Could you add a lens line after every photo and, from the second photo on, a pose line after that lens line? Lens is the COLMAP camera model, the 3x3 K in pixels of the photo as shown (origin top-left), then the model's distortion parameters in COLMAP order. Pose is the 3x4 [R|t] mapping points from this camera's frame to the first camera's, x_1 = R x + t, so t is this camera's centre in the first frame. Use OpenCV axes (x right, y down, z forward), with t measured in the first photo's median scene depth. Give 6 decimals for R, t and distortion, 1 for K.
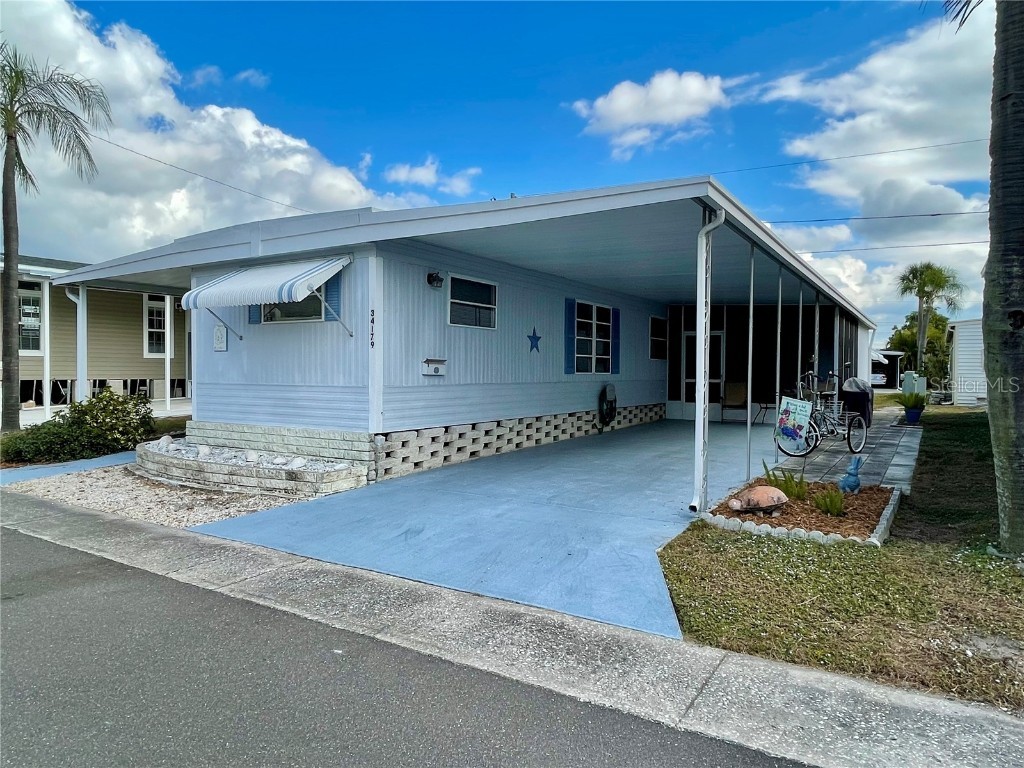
lens RADIAL K [[661.1, 0, 512.0], [0, 661.1, 384.0], [0, 0, 1]] dist [0.026901, -0.003266]
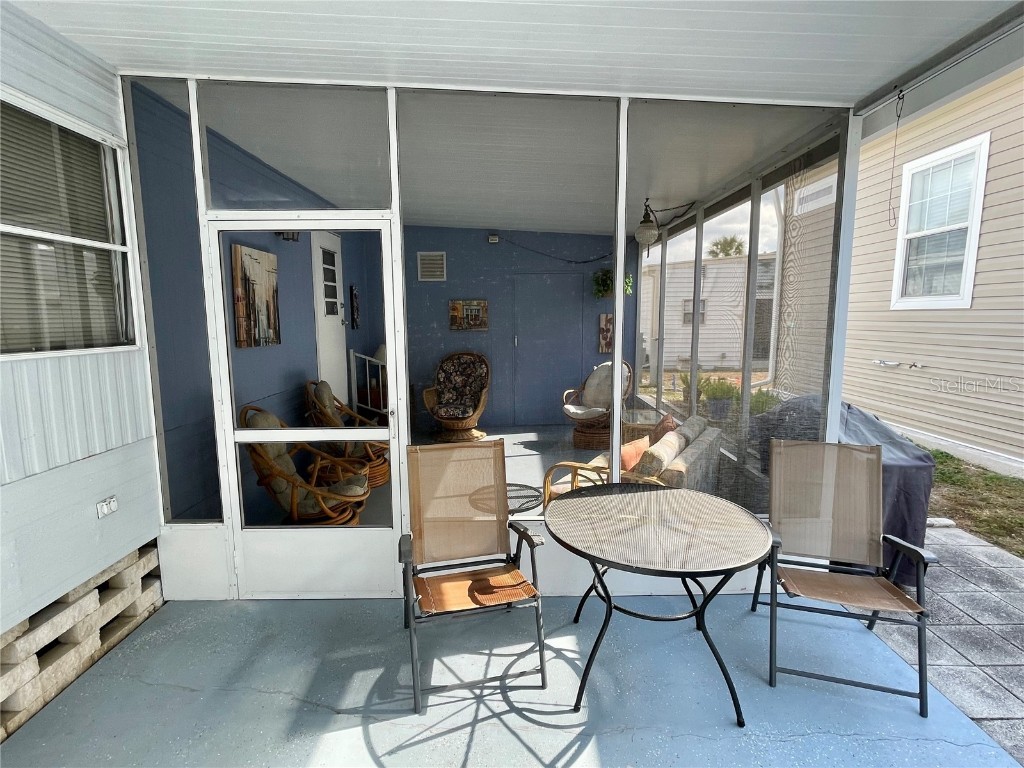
lens RADIAL K [[528.8, 0, 512.0], [0, 528.8, 384.0], [0, 0, 1]] dist [-0.000006, -0.000228]
pose [[0.842068, -0.081679, 0.533152, 0.298518], [0.022274, 0.992890, 0.116932, -0.050596], [-0.538912, -0.086589, 0.837900, 0.969877]]
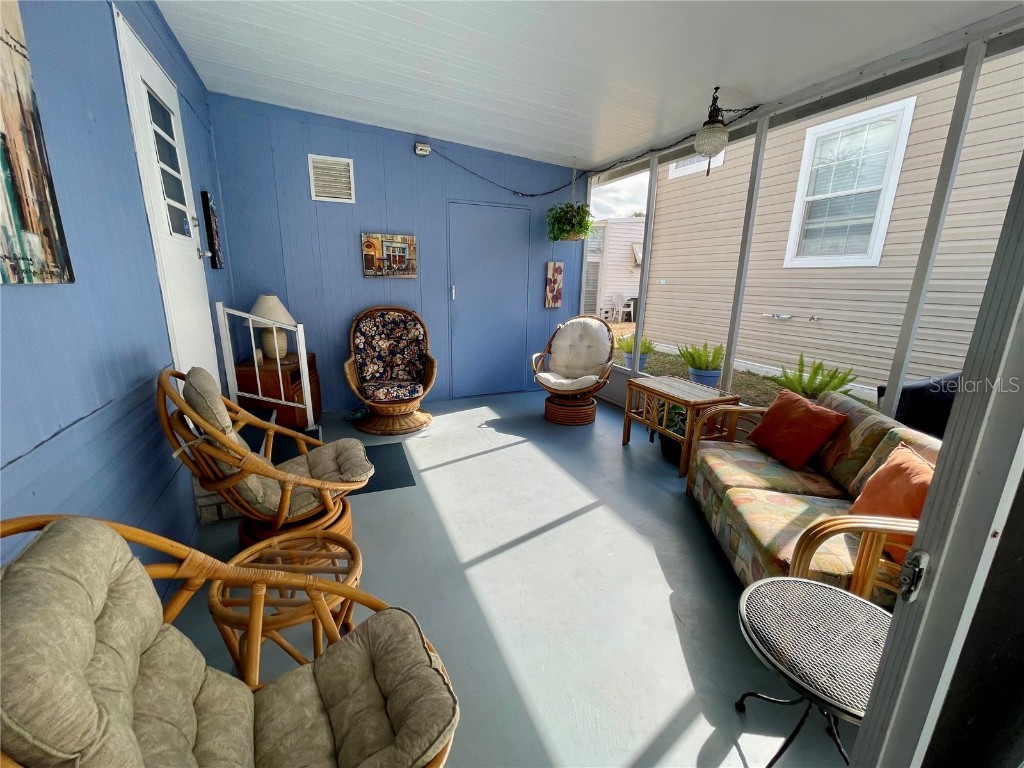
lens RADIAL K [[430.6, 0, 512.0], [0, 430.6, 384.0], [0, 0, 1]] dist [-0.000091, 0.000211]
pose [[0.557129, -0.194786, 0.807258, 0.328497], [0.000201, 0.972133, 0.234431, -0.040113], [-0.830426, -0.130446, 0.541643, 1.199057]]
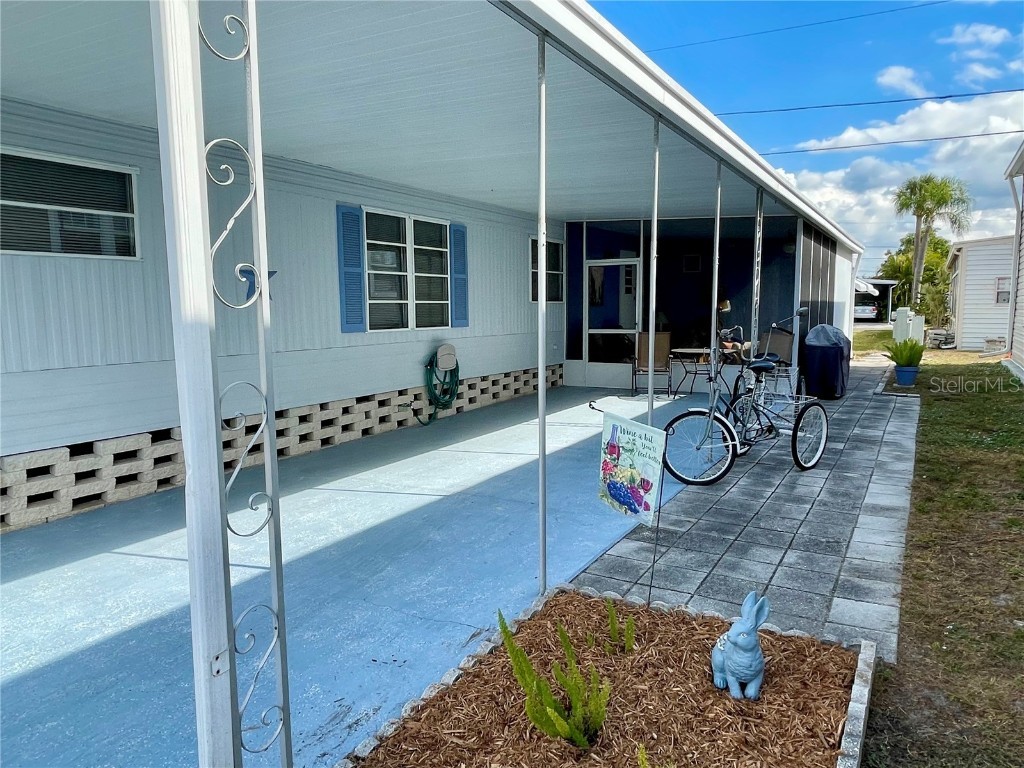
lens RADIAL K [[699.1, 0, 512.0], [0, 699.1, 384.0], [0, 0, 1]] dist [0.037264, 0.002651]
pose [[0.999215, -0.020513, 0.033901, 0.187683], [0.017373, 0.995748, 0.090463, -0.021927], [-0.035613, -0.089803, 0.995323, 0.318137]]
